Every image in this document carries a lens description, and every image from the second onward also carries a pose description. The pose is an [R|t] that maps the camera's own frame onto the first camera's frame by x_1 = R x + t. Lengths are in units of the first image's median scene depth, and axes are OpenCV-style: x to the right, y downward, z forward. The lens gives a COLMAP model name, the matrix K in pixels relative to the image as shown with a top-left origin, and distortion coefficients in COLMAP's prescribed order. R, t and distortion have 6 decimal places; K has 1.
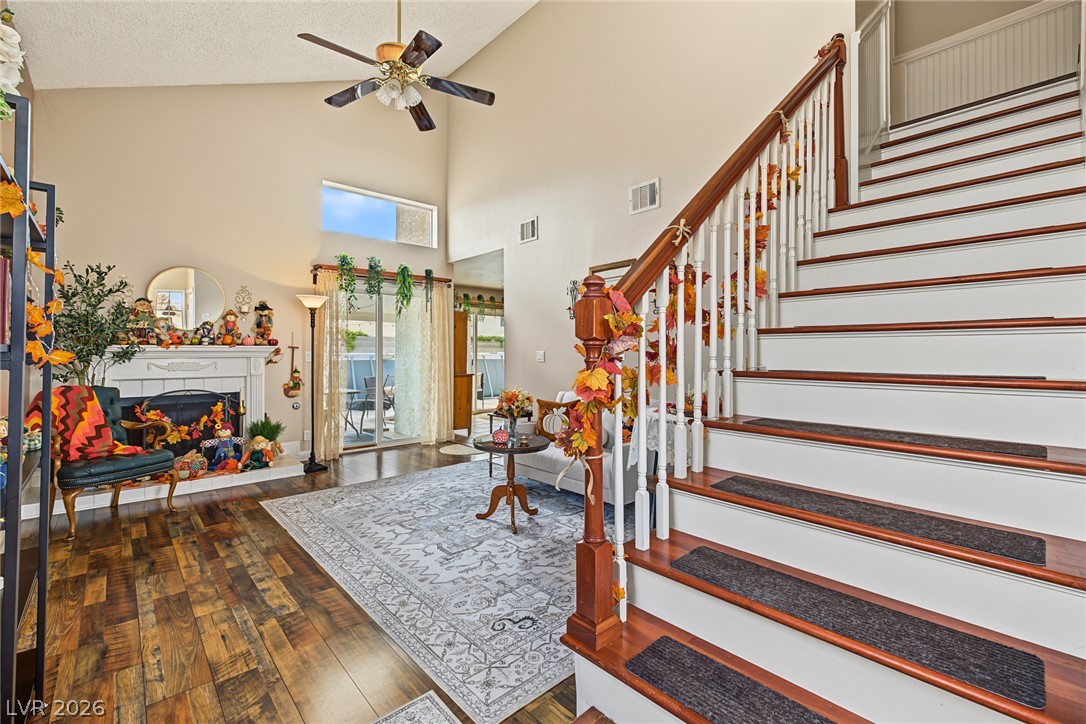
lens RADIAL K [[457.9, 0, 537.7], [0, 457.9, 354.3], [0, 0, 1]] dist [0.005501, -0.000336]
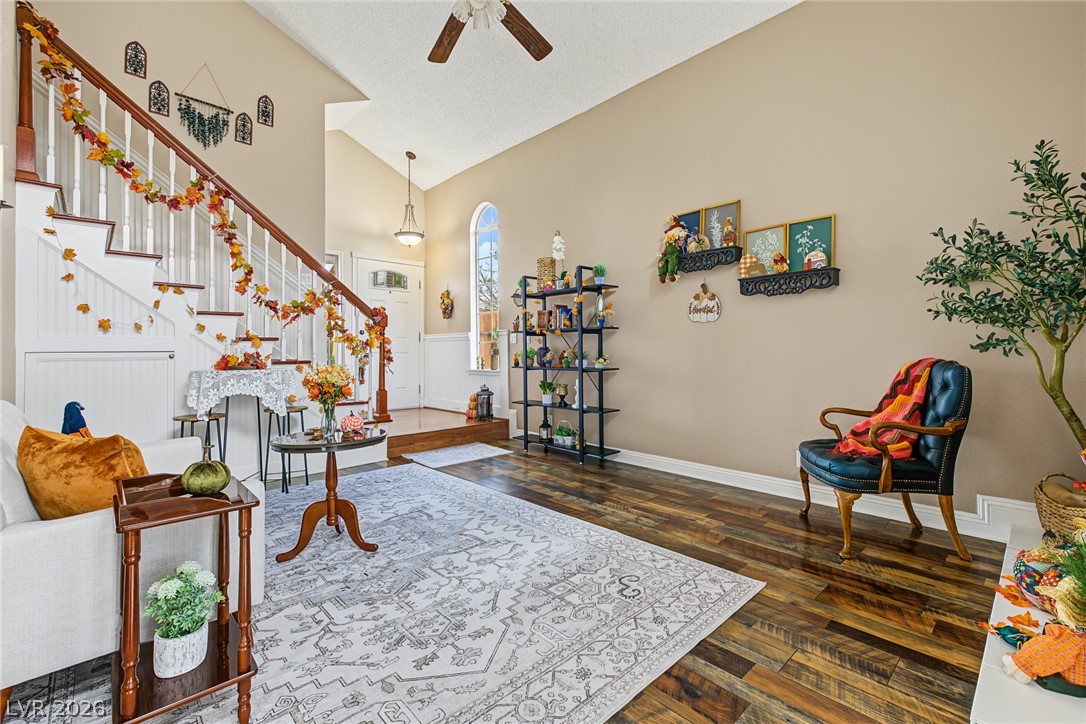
lens RADIAL K [[467.4, 0, 538.6], [0, 467.4, 345.6], [0, 0, 1]] dist [0.008018, -0.000110]
pose [[-0.999869, 0.002333, -0.016038, -0.409432], [0.002480, 0.999955, -0.009144, 0.057699], [0.016016, -0.009182, -0.999830, 1.908249]]
